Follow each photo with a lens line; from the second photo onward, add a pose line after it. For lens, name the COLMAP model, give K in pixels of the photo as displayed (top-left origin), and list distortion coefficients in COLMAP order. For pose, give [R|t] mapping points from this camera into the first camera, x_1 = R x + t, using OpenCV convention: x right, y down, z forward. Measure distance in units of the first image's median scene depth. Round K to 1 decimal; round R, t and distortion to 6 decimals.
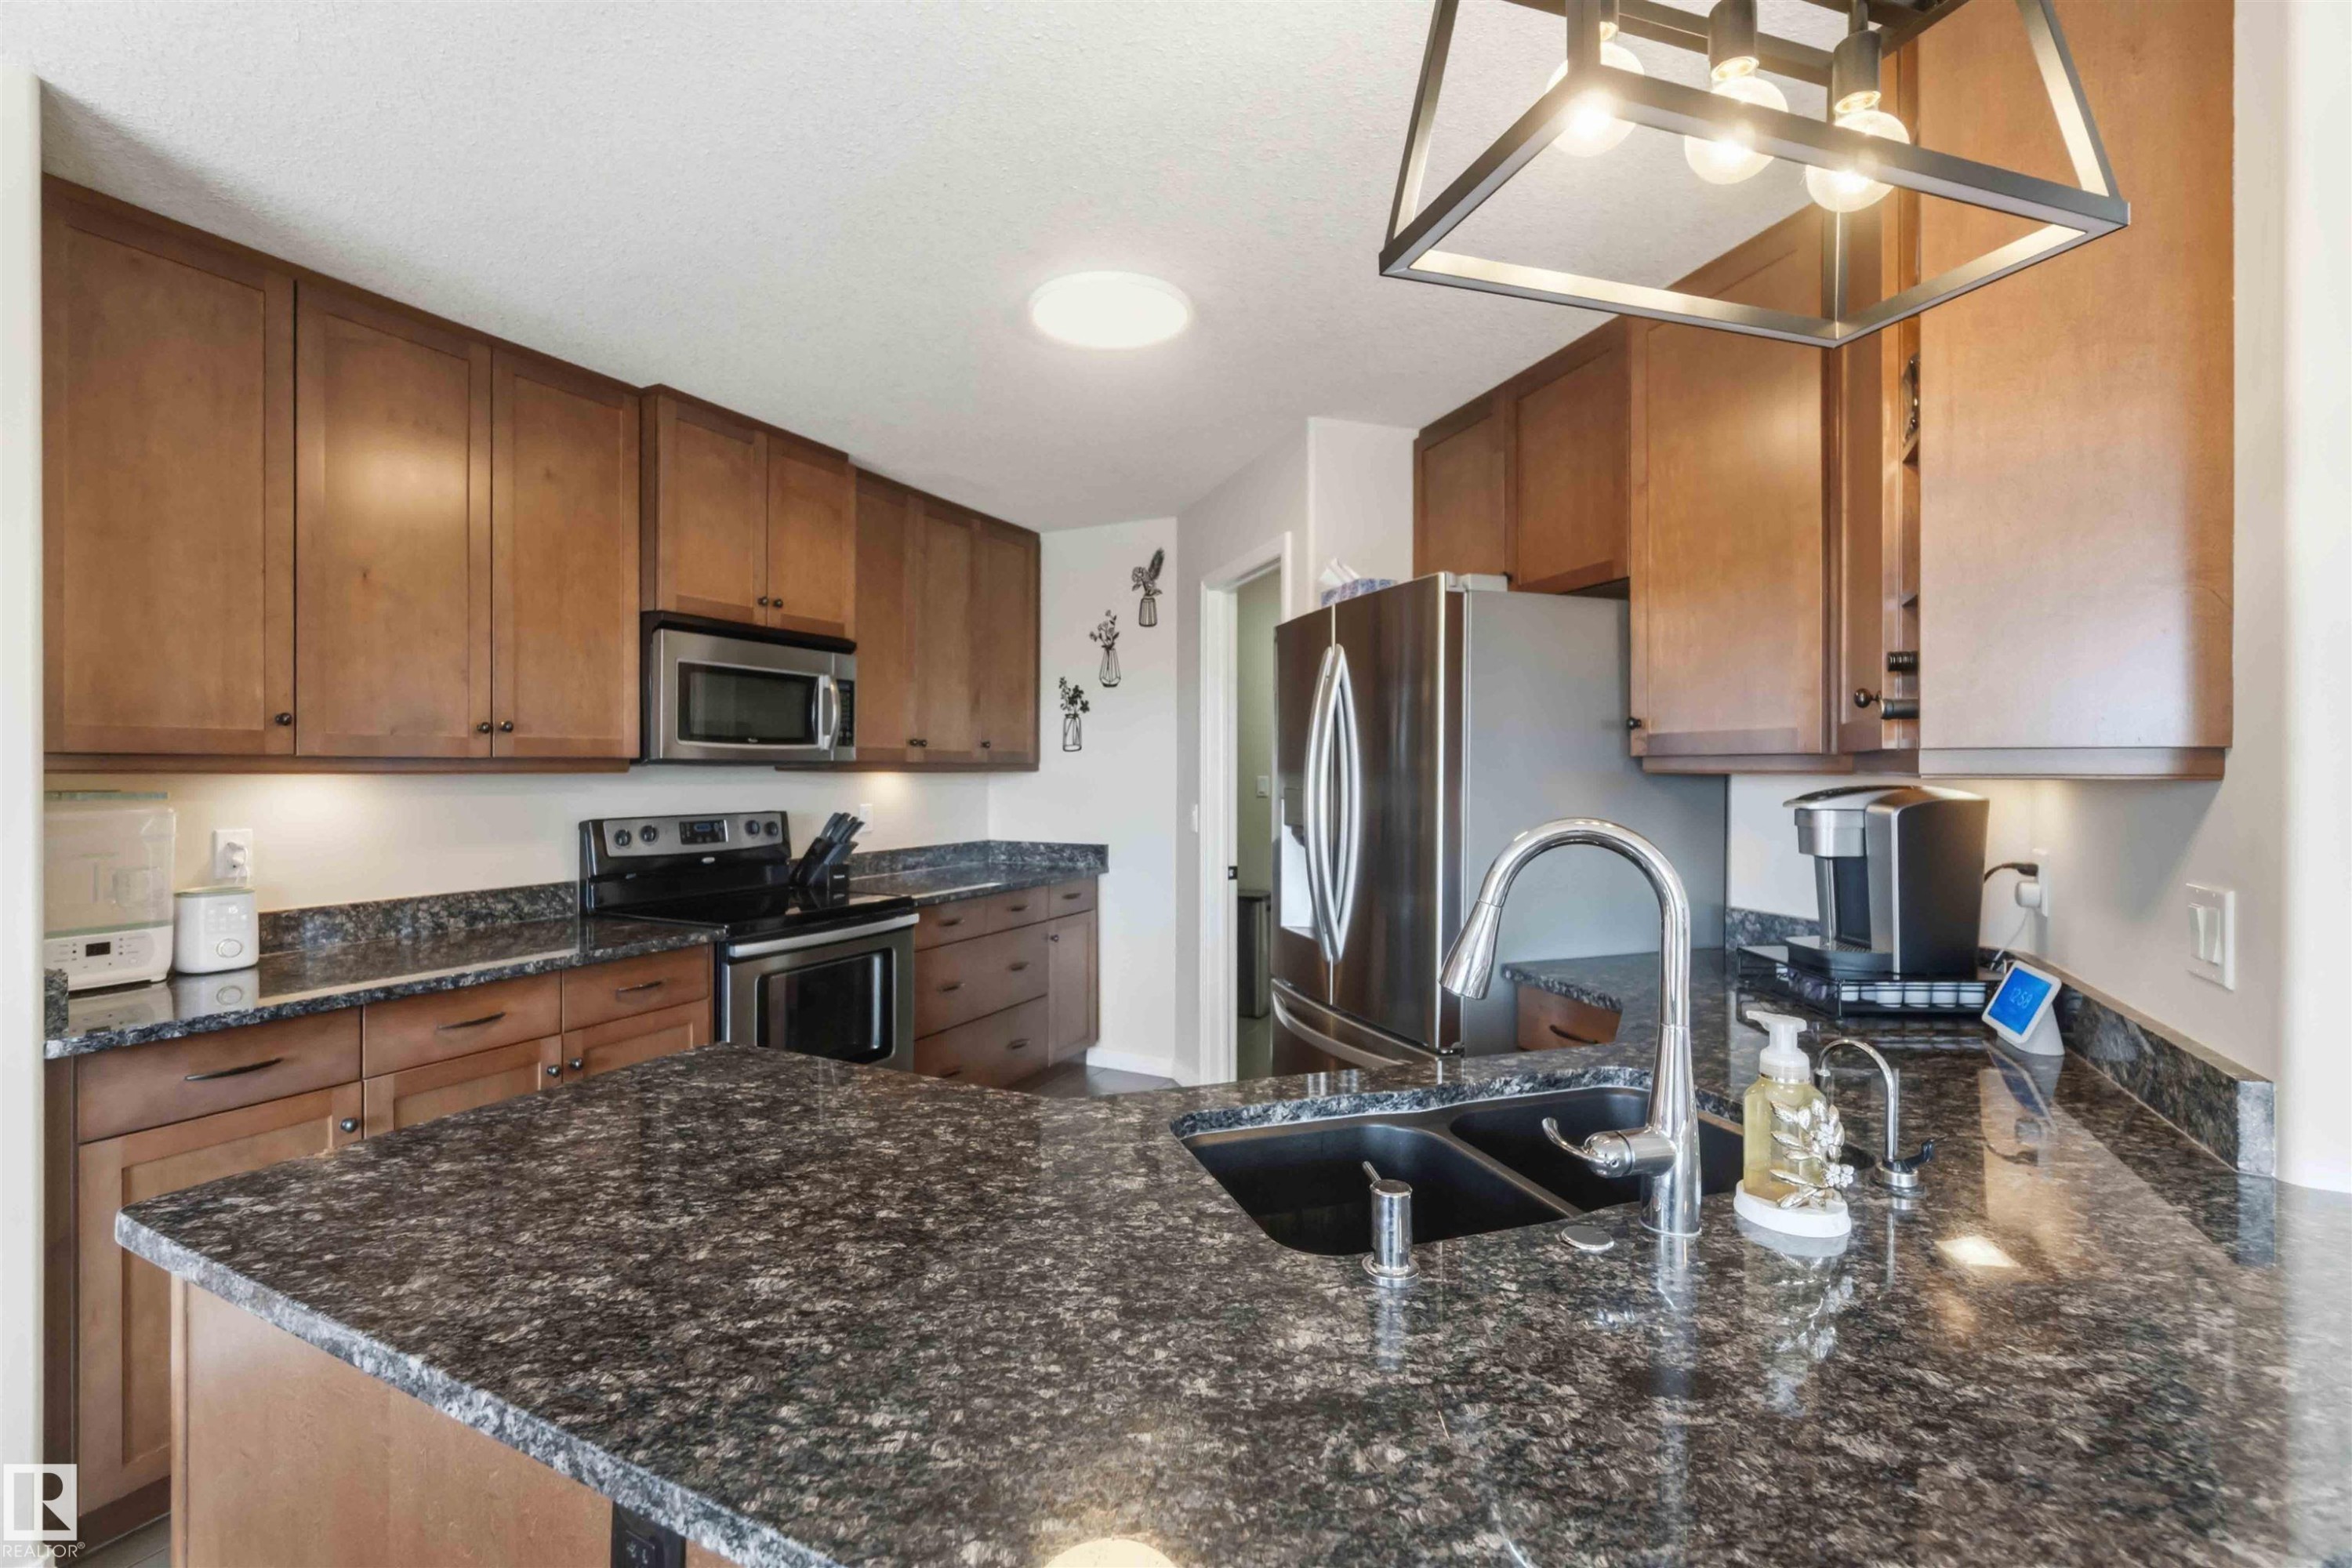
lens RADIAL K [[1022.7, 0, 1164.6], [0, 1022.7, 778.1], [0, 0, 1]] dist [-0.005290, 0.000848]
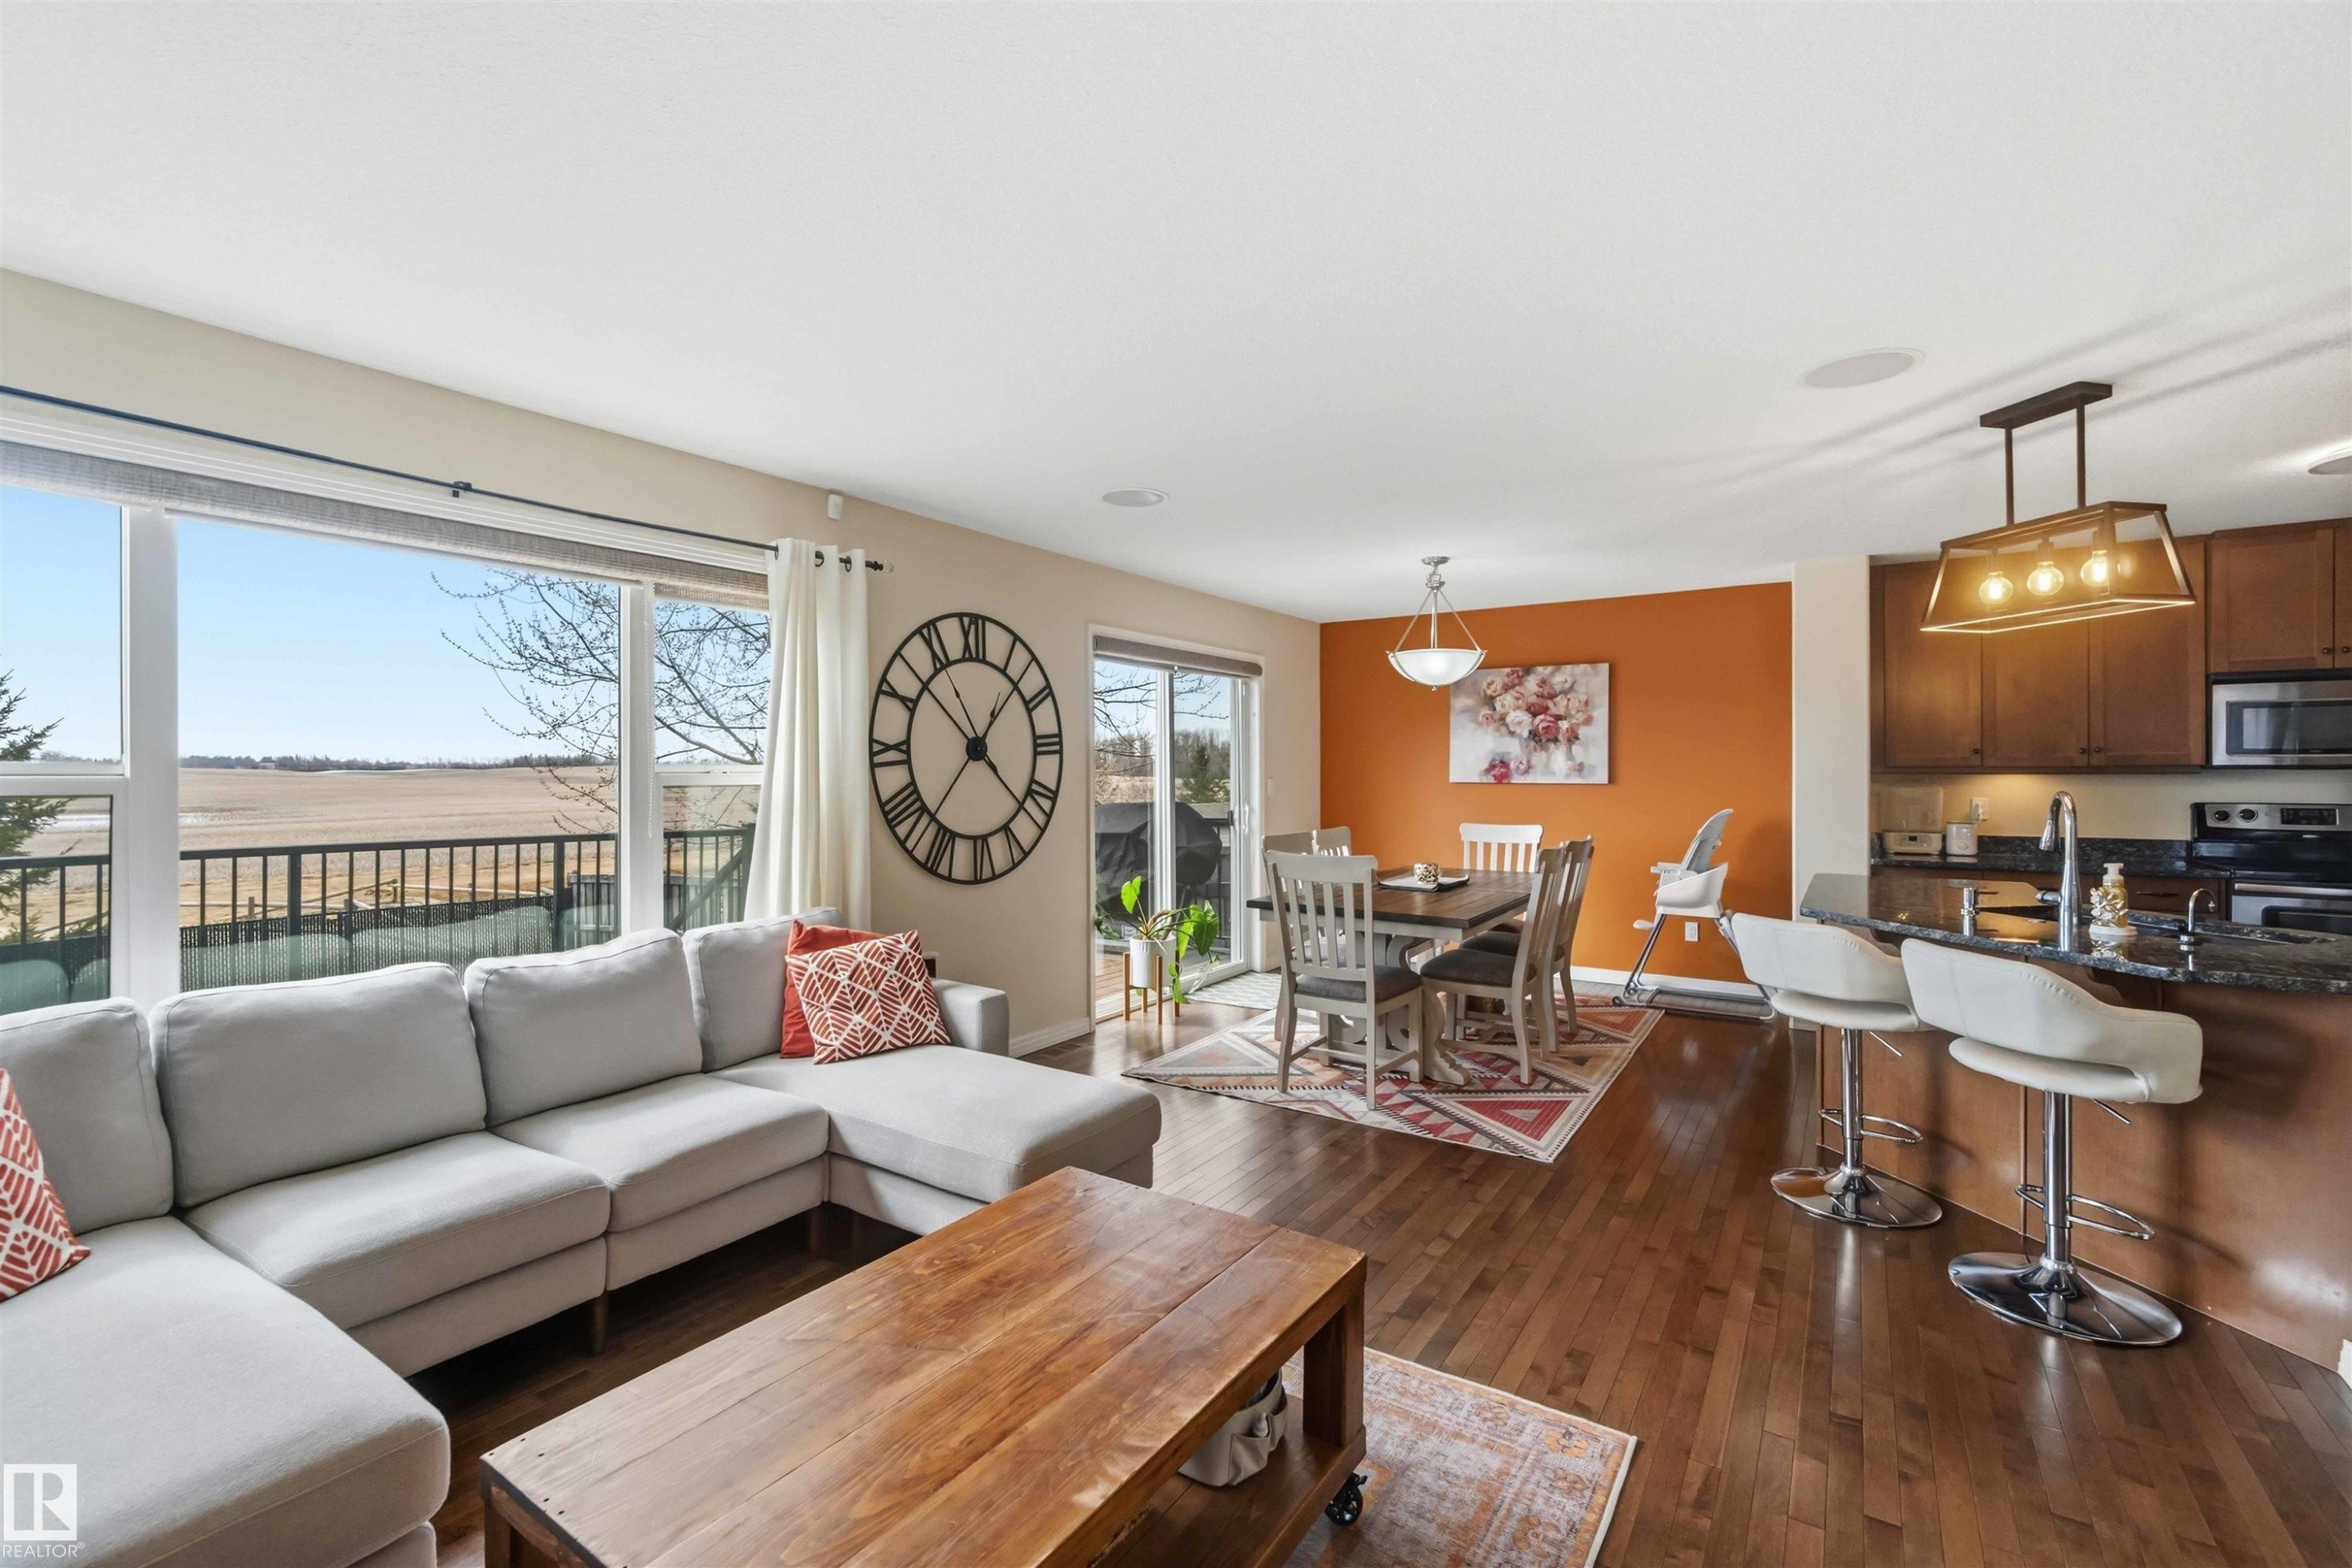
lens RADIAL K [[1022.7, 0, 1176.2], [0, 1022.7, 766.4], [0, 0, 1]] dist [-0.005290, 0.000848]
pose [[-0.112196, -0.004866, -0.993674, 1.203725], [-0.004475, 0.999980, -0.004391, -0.002874], [0.993676, 0.003954, -0.112216, -0.414545]]
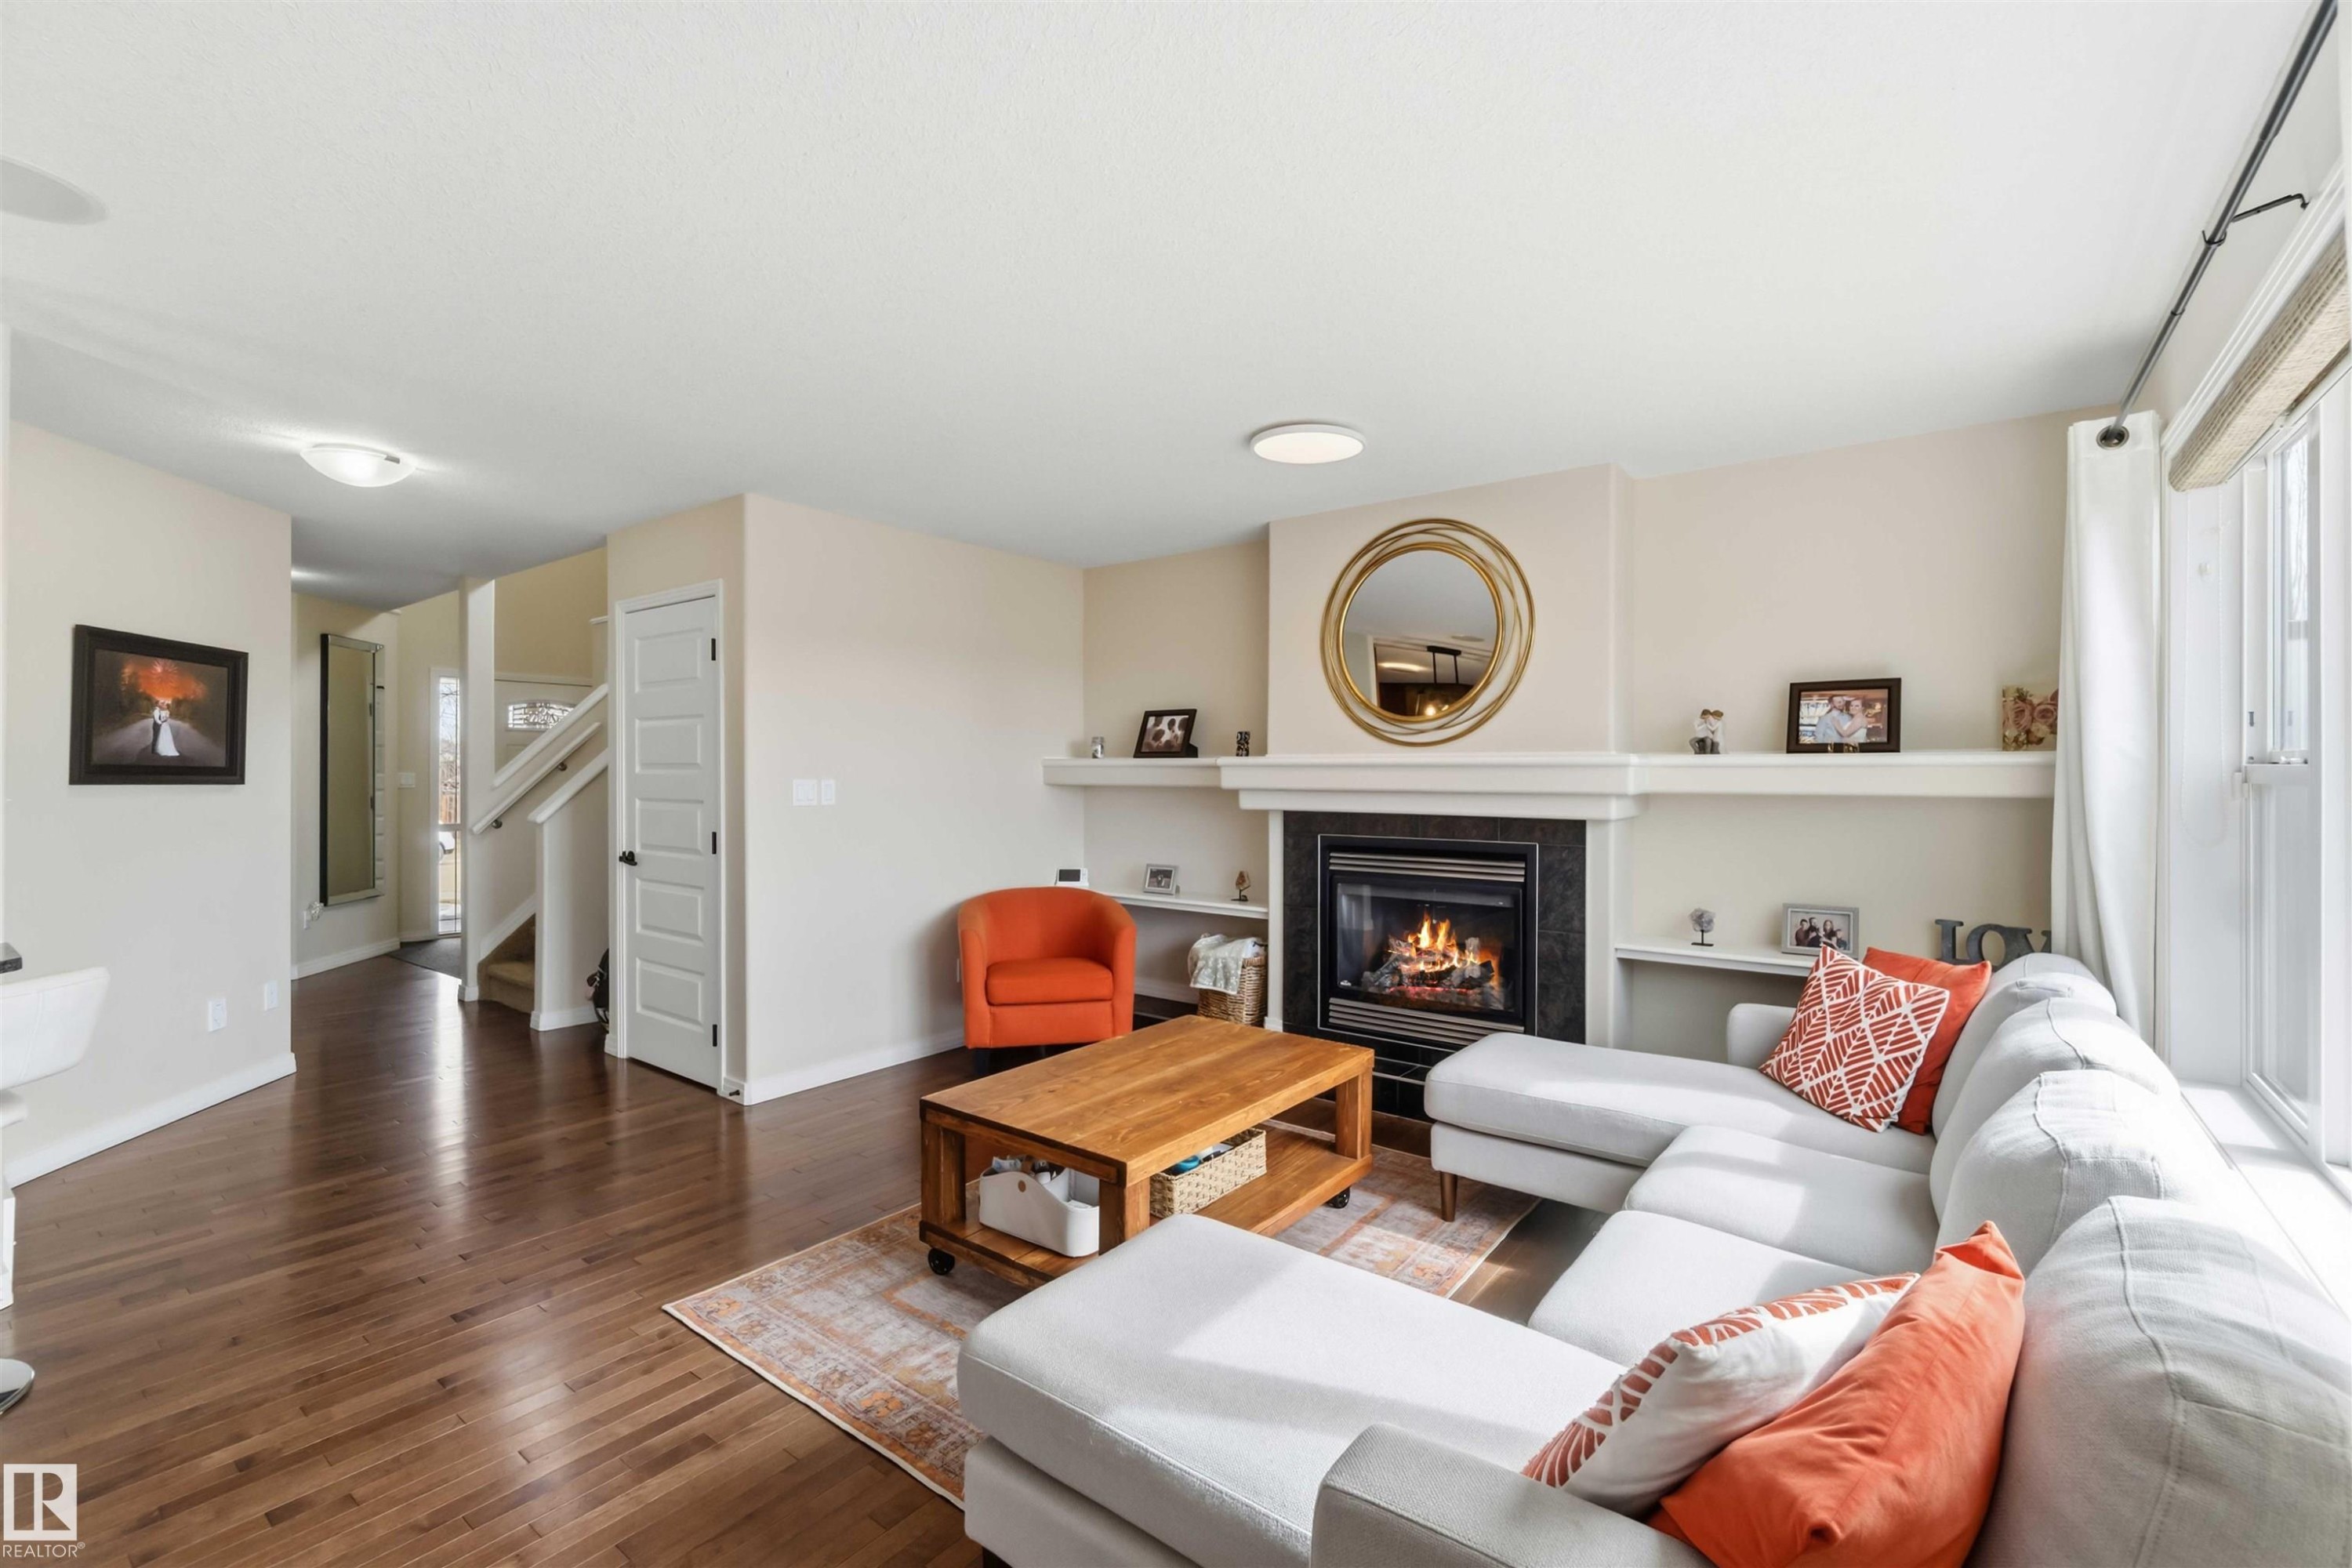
lens RADIAL K [[1022.7, 0, 1161.7], [0, 1022.7, 777.2], [0, 0, 1]] dist [-0.005290, 0.000848]
pose [[0.188067, -0.004294, 0.982147, -0.222184], [0.004360, 0.999984, 0.003538, 0.006459], [-0.982147, 0.003617, 0.188082, -0.730263]]
